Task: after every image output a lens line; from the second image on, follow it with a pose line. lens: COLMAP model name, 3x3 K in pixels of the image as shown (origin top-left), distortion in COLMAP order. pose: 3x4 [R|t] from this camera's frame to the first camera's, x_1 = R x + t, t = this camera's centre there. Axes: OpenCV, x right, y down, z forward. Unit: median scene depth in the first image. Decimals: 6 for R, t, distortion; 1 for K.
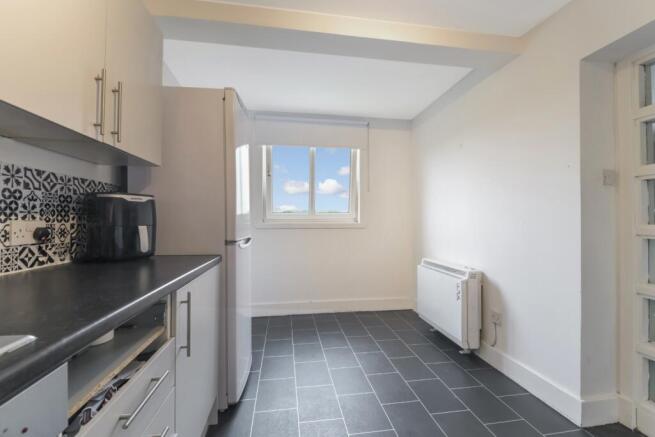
lens RADIAL K [[284.3, 0, 321.7], [0, 284.3, 223.5], [0, 0, 1]] dist [0.001225, -0.001468]
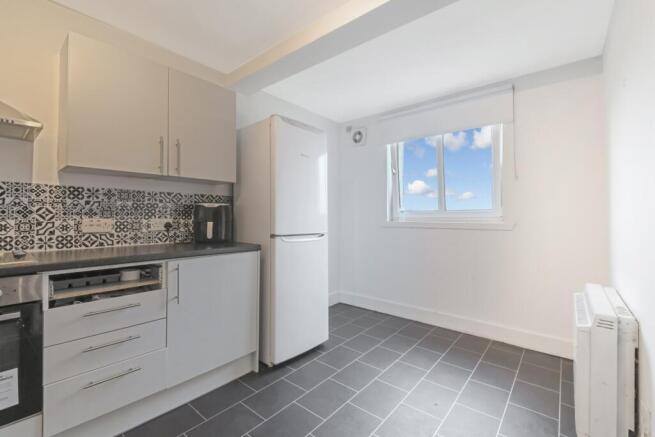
lens RADIAL K [[284.3, 0, 324.2], [0, 284.3, 216.3], [0, 0, 1]] dist [0.001225, -0.001468]
pose [[0.668140, -0.005829, -0.744013, 1.138528], [-0.011612, 0.999766, -0.018261, -0.002743], [0.743945, 0.020840, 0.667916, 0.487368]]
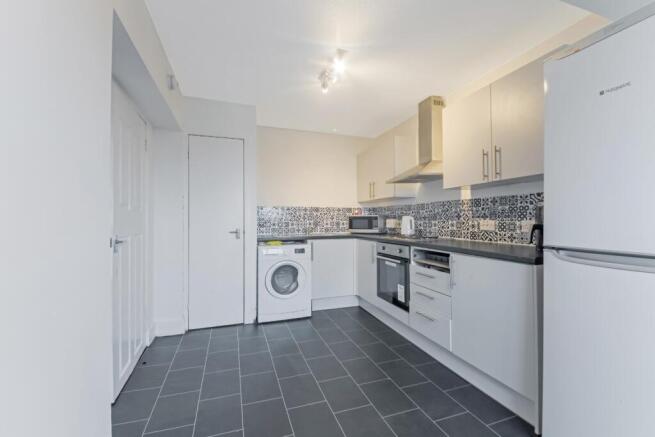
lens RADIAL K [[284.3, 0, 329.8], [0, 284.3, 217.5], [0, 0, 1]] dist [0.001225, -0.001468]
pose [[-0.980501, -0.004129, -0.196471, 0.686218], [-0.005758, 0.999954, 0.007722, -0.035521], [0.196430, 0.008702, -0.980479, 2.503582]]
